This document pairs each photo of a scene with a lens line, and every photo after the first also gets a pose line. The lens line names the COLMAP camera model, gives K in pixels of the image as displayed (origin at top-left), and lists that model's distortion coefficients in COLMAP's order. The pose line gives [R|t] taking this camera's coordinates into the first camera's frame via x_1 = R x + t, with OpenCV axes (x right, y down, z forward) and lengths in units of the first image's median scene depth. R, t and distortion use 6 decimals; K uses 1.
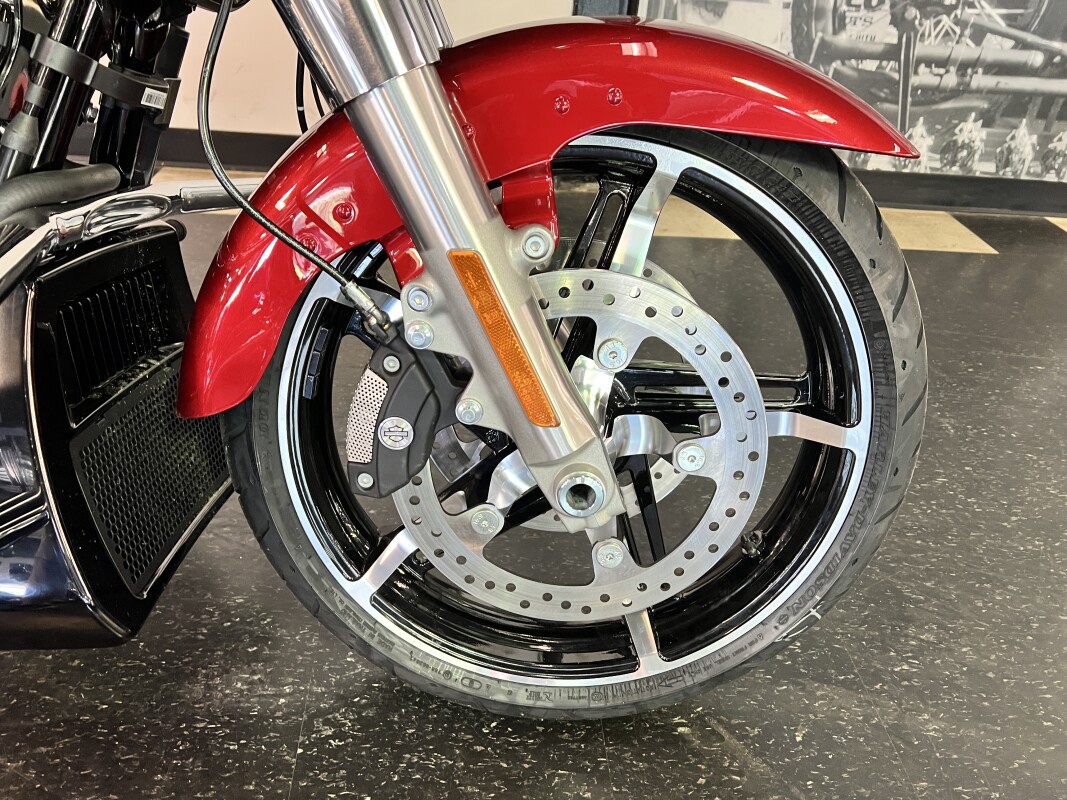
lens RADIAL K [[801.7, 0, 526.8], [0, 801.7, 405.5], [0, 0, 1]] dist [0.046900, -0.051960]
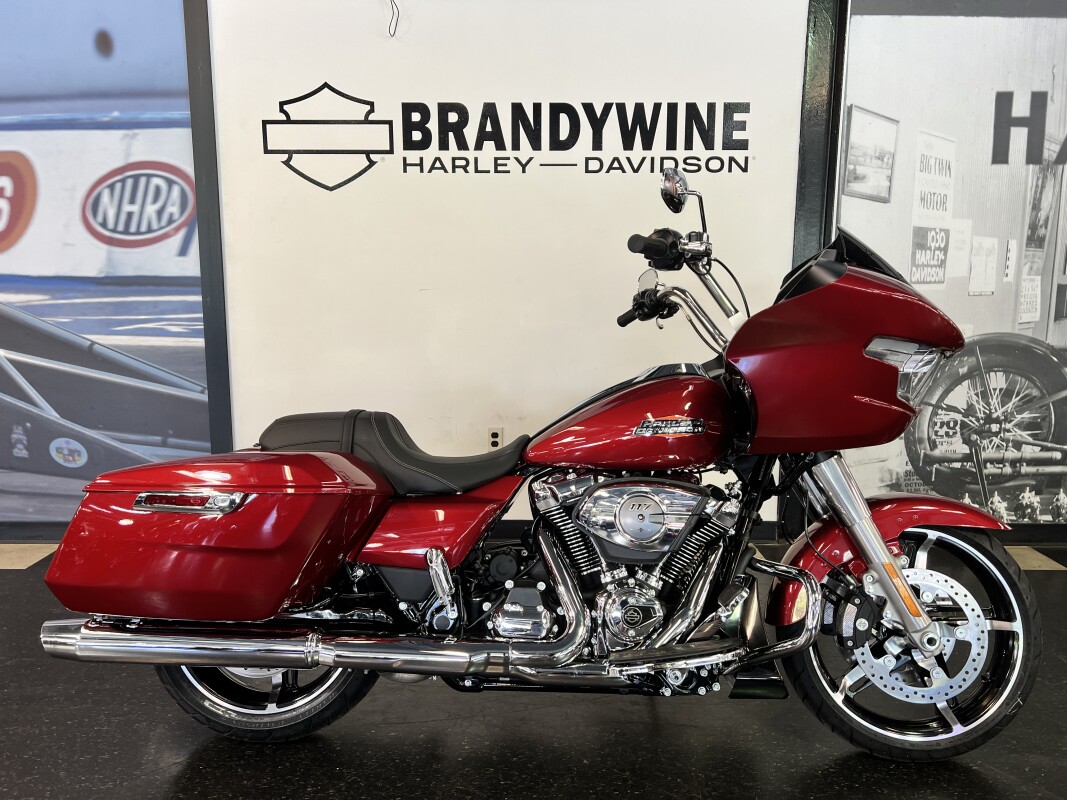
lens RADIAL K [[801.7, 0, 526.2], [0, 801.7, 398.2], [0, 0, 1]] dist [0.046900, -0.051960]
pose [[0.995283, -0.064985, -0.072026, -0.368240], [0.027701, 0.901934, -0.430985, 0.174646], [0.092970, 0.426957, 0.899480, -0.721808]]
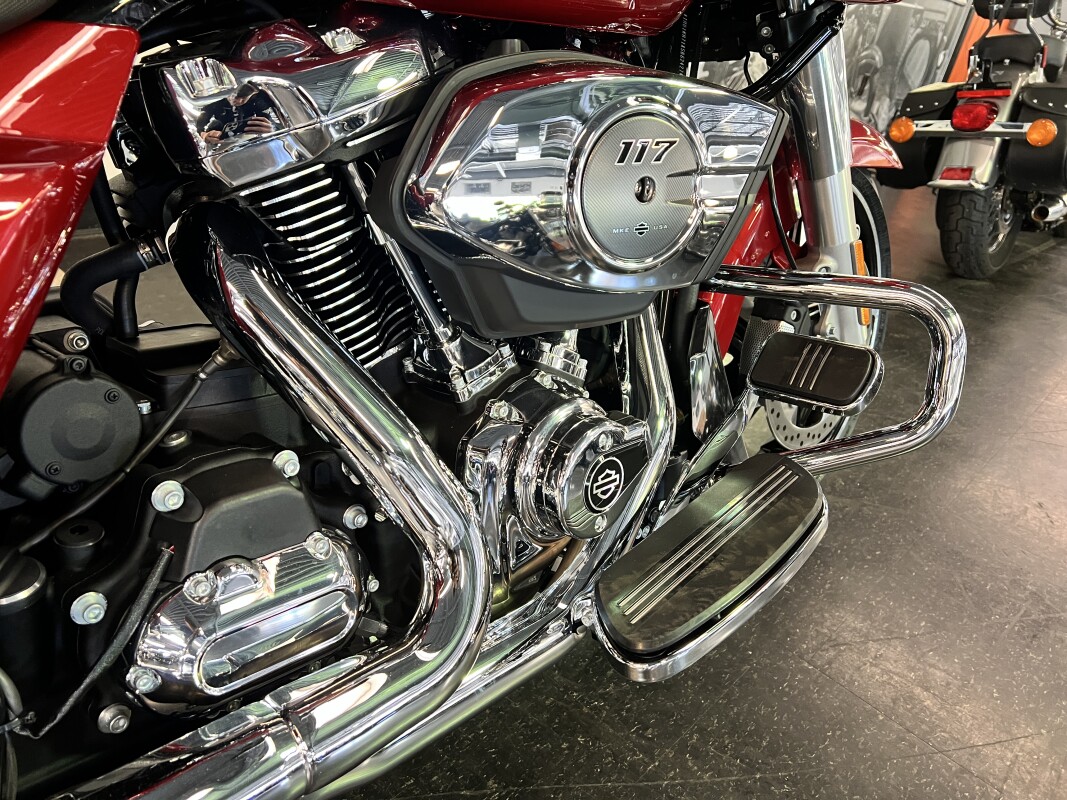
lens RADIAL K [[801.7, 0, 526.5], [0, 801.7, 398.3], [0, 0, 1]] dist [0.046900, -0.051960]
pose [[0.726511, -0.282589, 0.626359, -0.544709], [0.280191, 0.954132, 0.105475, -0.071311], [-0.627435, 0.098872, 0.772366, 0.006151]]
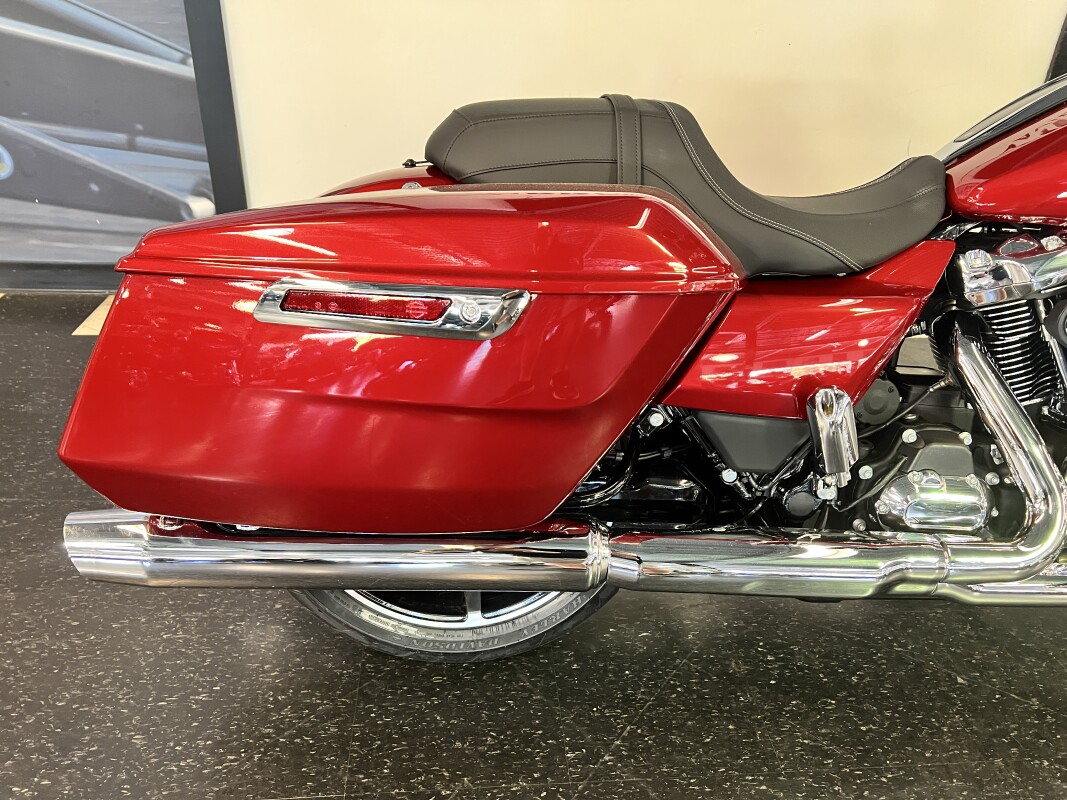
lens RADIAL K [[801.7, 0, 535.1], [0, 801.7, 410.9], [0, 0, 1]] dist [0.046900, -0.051960]
pose [[0.999164, -0.040041, 0.008307, -0.741789], [0.040546, 0.996440, -0.073912, -0.033686], [-0.005318, 0.074187, 0.997230, -0.290177]]
